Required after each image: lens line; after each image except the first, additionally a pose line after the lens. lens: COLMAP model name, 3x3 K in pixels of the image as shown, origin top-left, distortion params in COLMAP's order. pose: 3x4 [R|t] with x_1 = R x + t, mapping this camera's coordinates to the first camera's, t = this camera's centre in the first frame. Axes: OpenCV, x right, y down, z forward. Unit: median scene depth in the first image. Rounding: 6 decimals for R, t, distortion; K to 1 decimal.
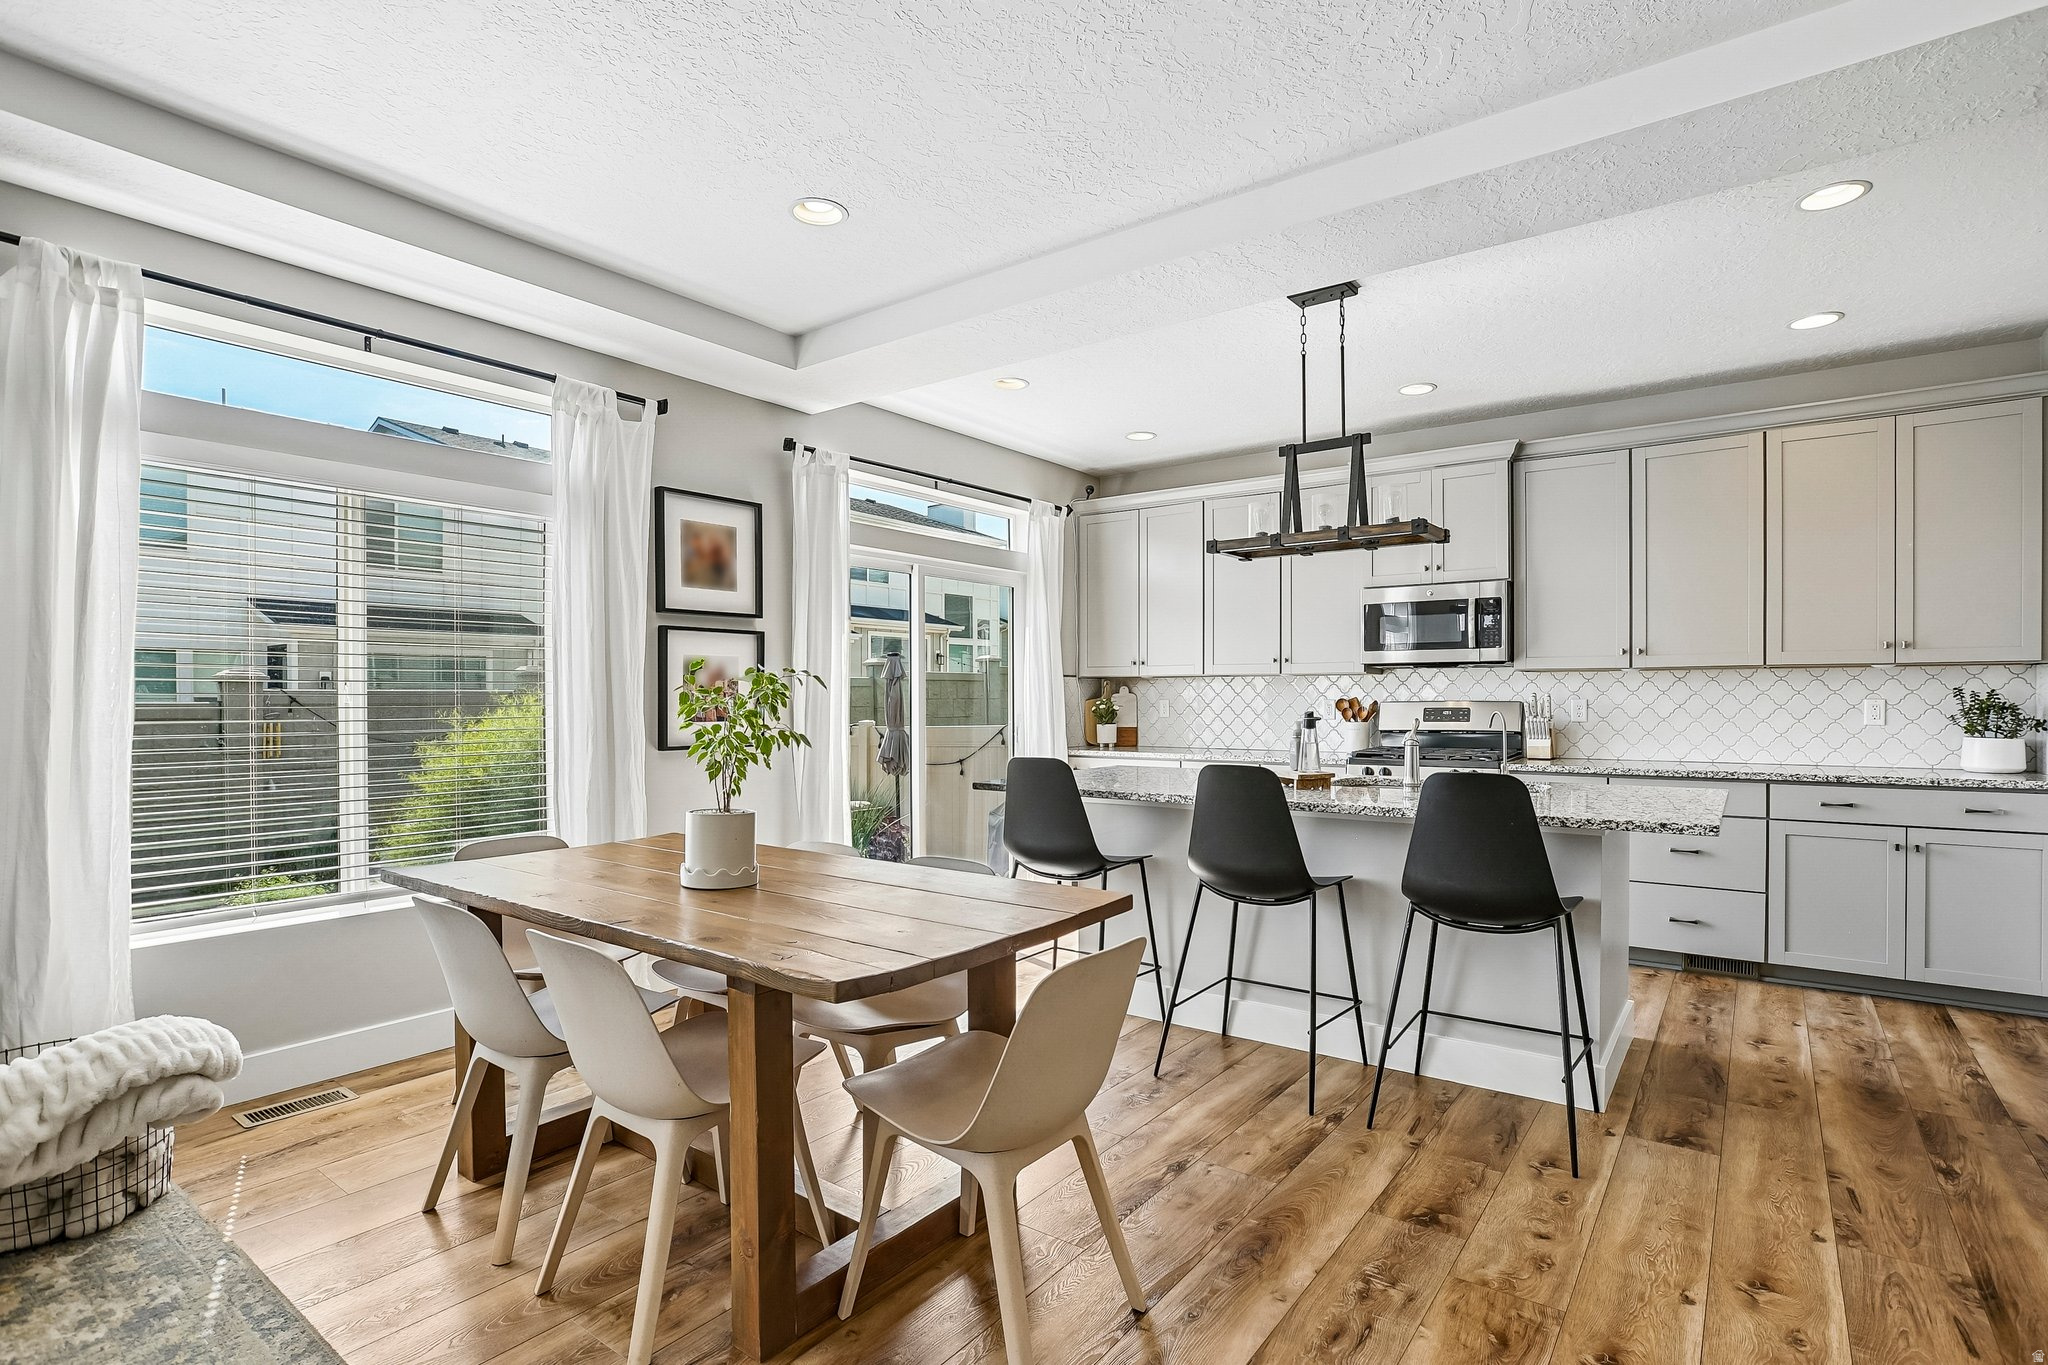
lens RADIAL K [[987.1, 0, 1051.6], [0, 987.1, 704.1], [0, 0, 1]] dist [-0.021593, 0.008489]
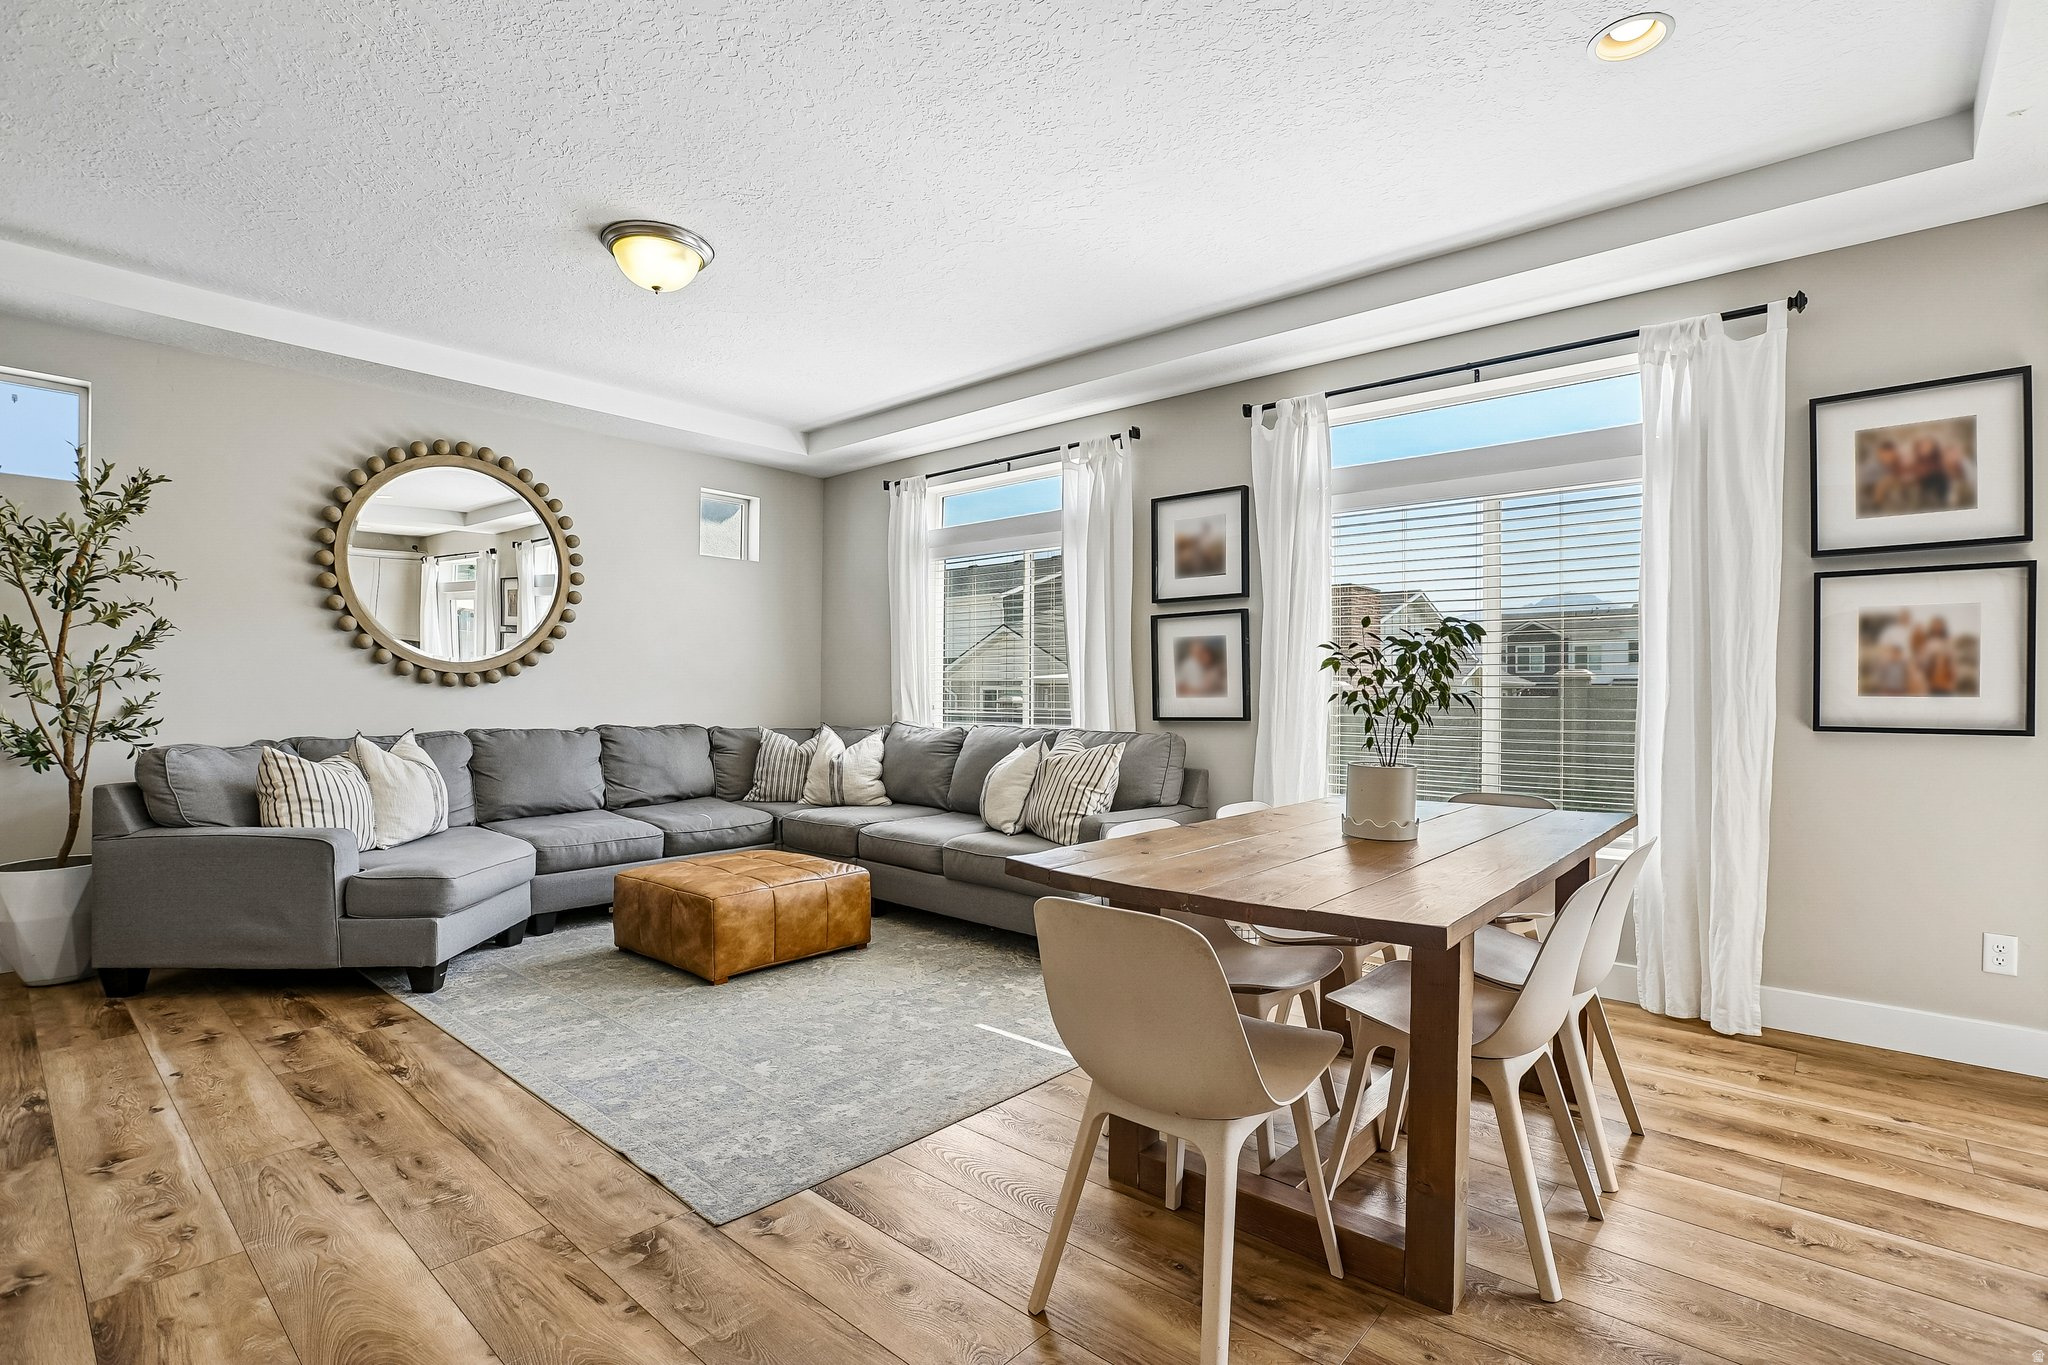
lens RADIAL K [[987.1, 0, 1062.5], [0, 987.1, 692.7], [0, 0, 1]] dist [-0.021593, 0.008489]
pose [[-0.061290, 0.006414, -0.998099, 0.401995], [-0.008288, 0.999942, 0.006935, 0.014868], [0.998086, 0.008698, -0.061234, 0.414424]]
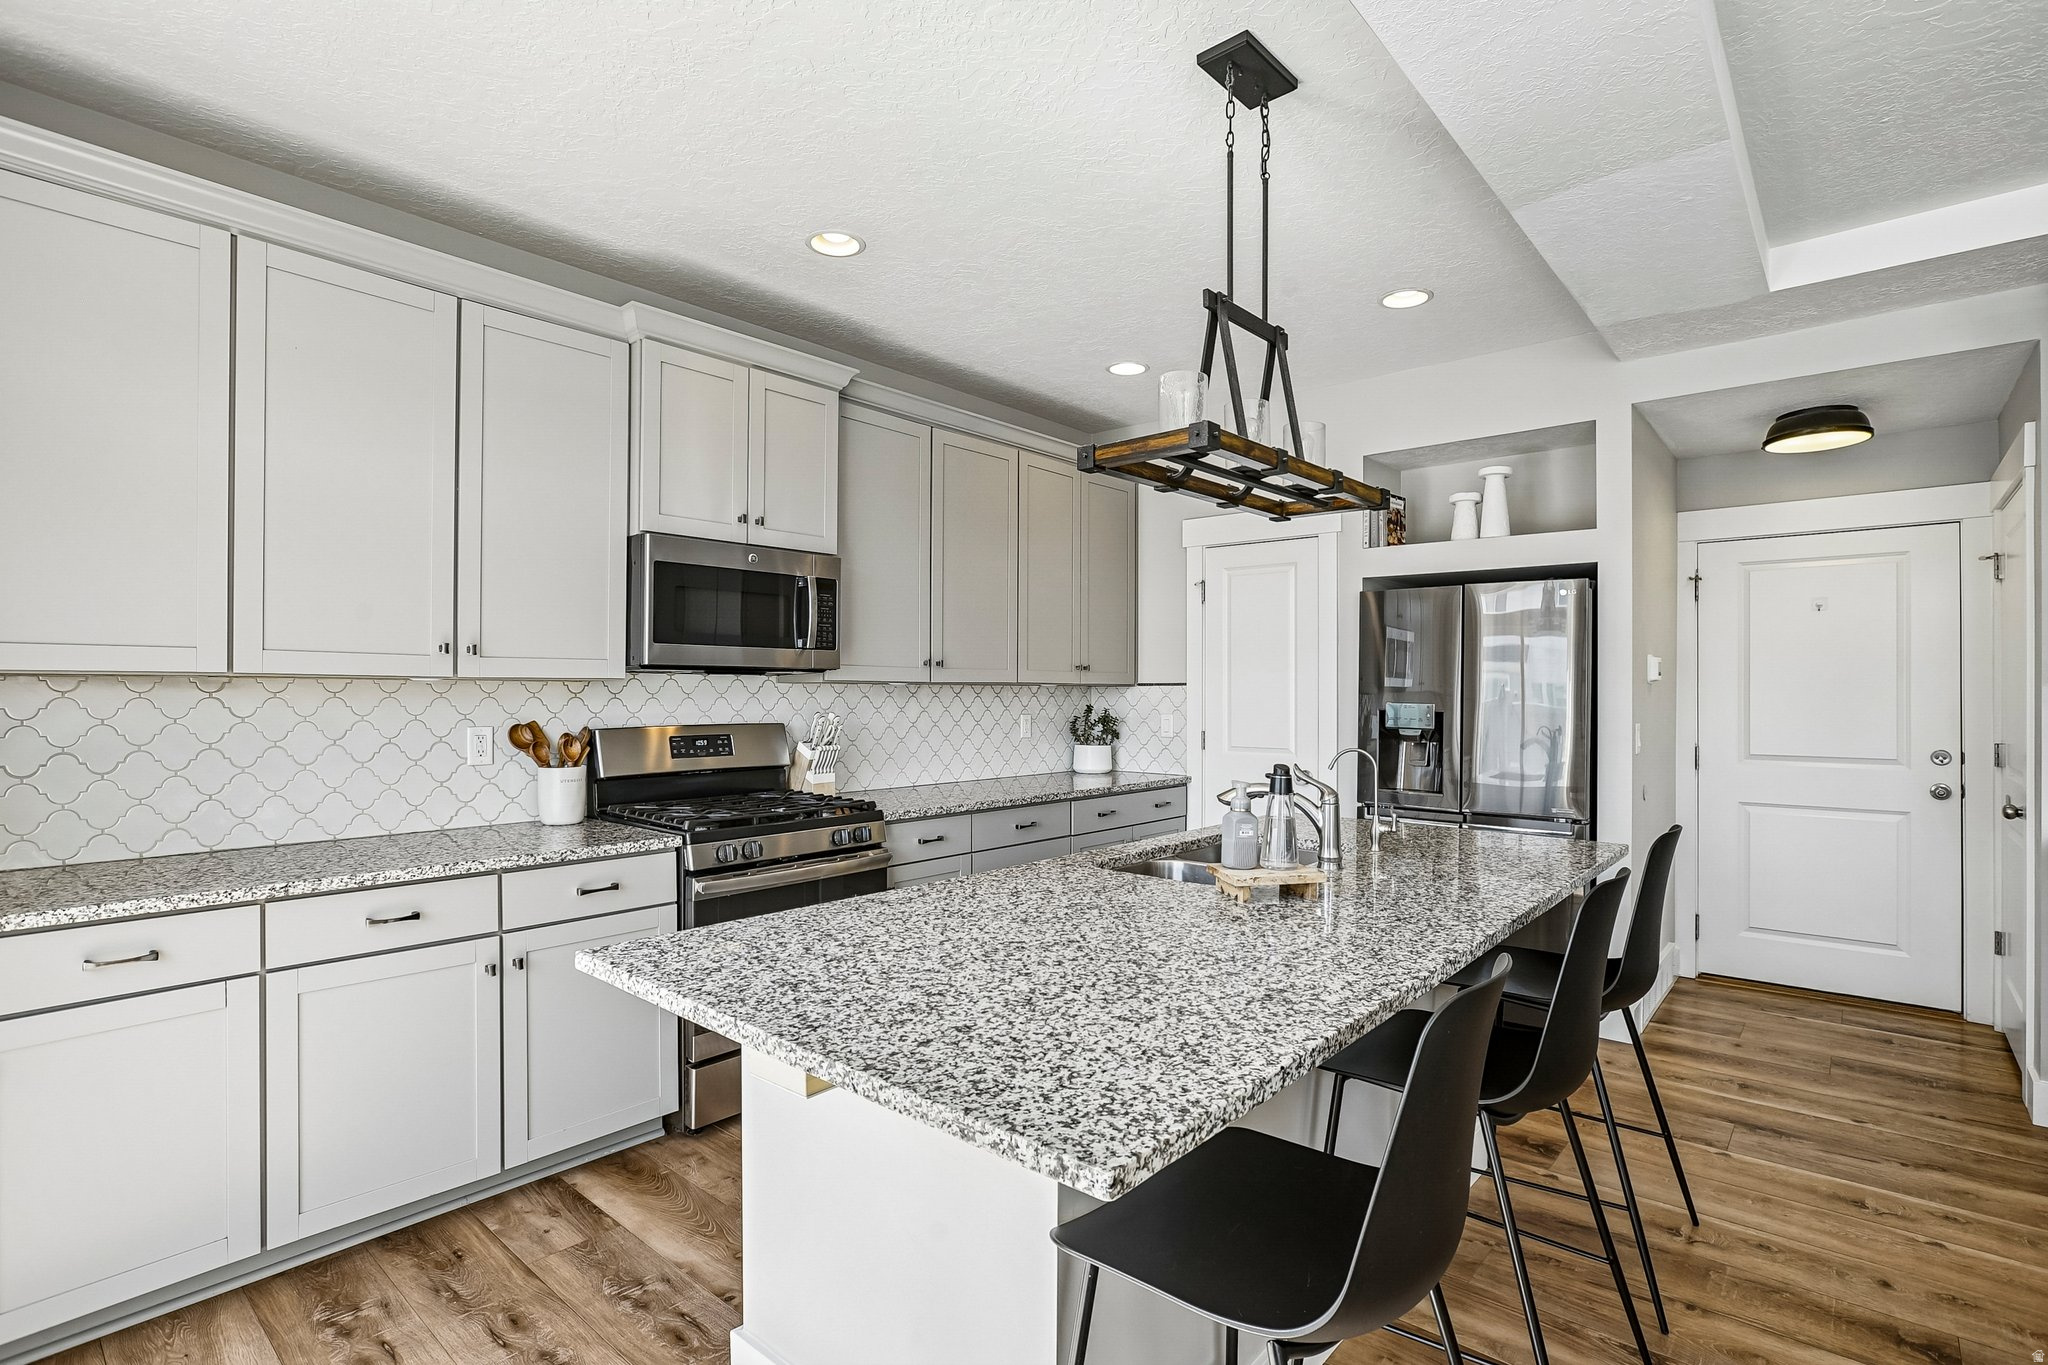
lens RADIAL K [[987.1, 0, 1040.9], [0, 987.1, 688.2], [0, 0, 1]] dist [-0.021593, 0.008489]
pose [[0.085788, 0.006283, 0.996294, -0.286222], [0.002766, 0.999975, -0.006544, -0.028362], [-0.996310, 0.003317, 0.085769, 0.904651]]
